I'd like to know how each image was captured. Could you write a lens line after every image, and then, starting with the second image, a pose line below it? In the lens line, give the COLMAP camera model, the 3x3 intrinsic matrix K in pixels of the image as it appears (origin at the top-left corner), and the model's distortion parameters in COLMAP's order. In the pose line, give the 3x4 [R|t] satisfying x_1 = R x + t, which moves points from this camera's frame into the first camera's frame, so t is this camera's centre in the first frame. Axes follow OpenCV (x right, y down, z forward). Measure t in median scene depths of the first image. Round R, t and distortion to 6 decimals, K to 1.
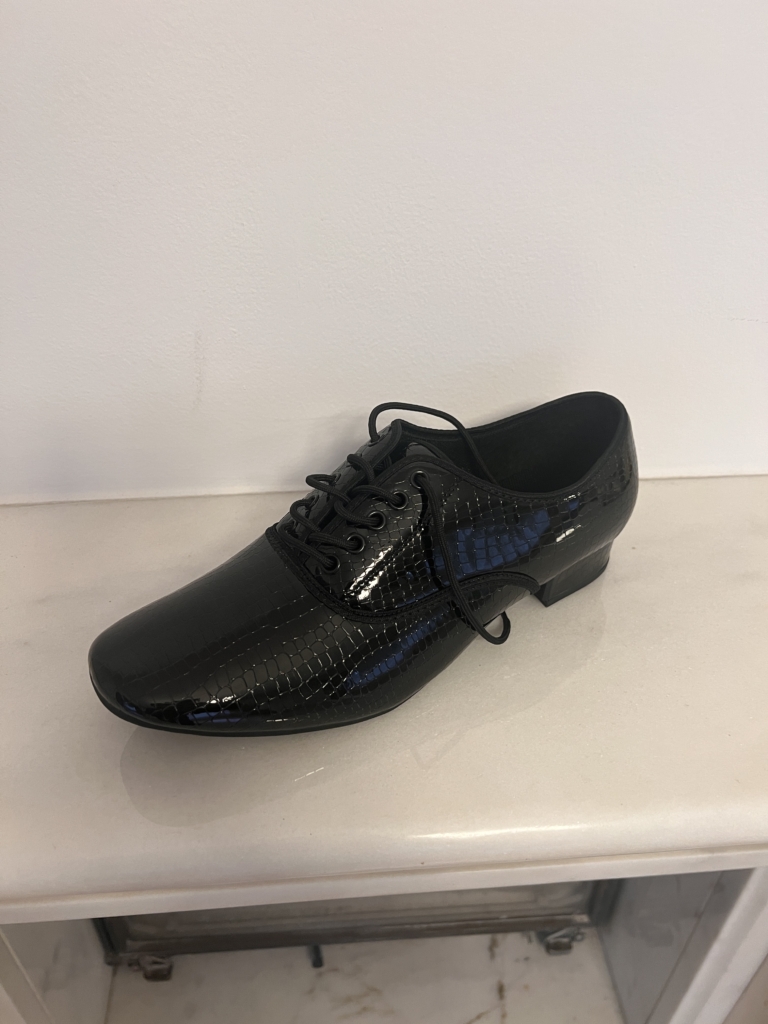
lens RADIAL K [[765.8, 0, 385.9], [0, 765.8, 520.7], [0, 0, 1]] dist [0.010549, -0.029724]
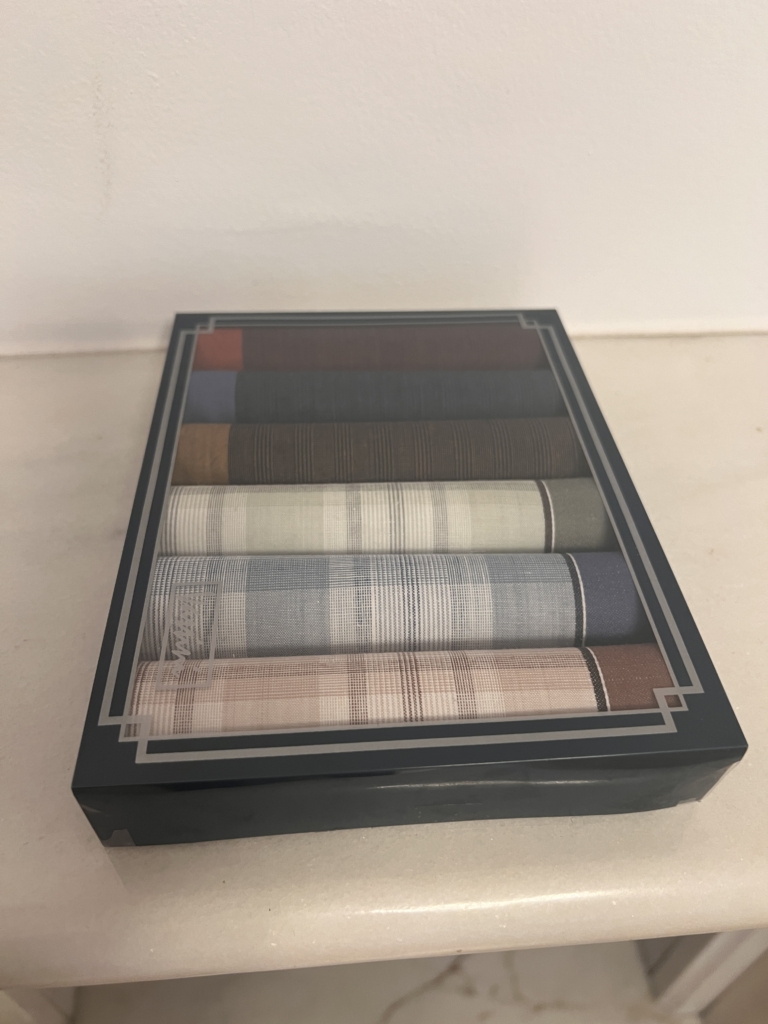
lens RADIAL K [[765.8, 0, 389.9], [0, 765.8, 520.6], [0, 0, 1]] dist [0.010549, -0.029724]
pose [[0.999948, 0.003184, 0.009646, -0.009236], [-0.004506, 0.990091, 0.140357, 0.020342], [-0.009104, -0.140393, 0.990054, 0.297673]]
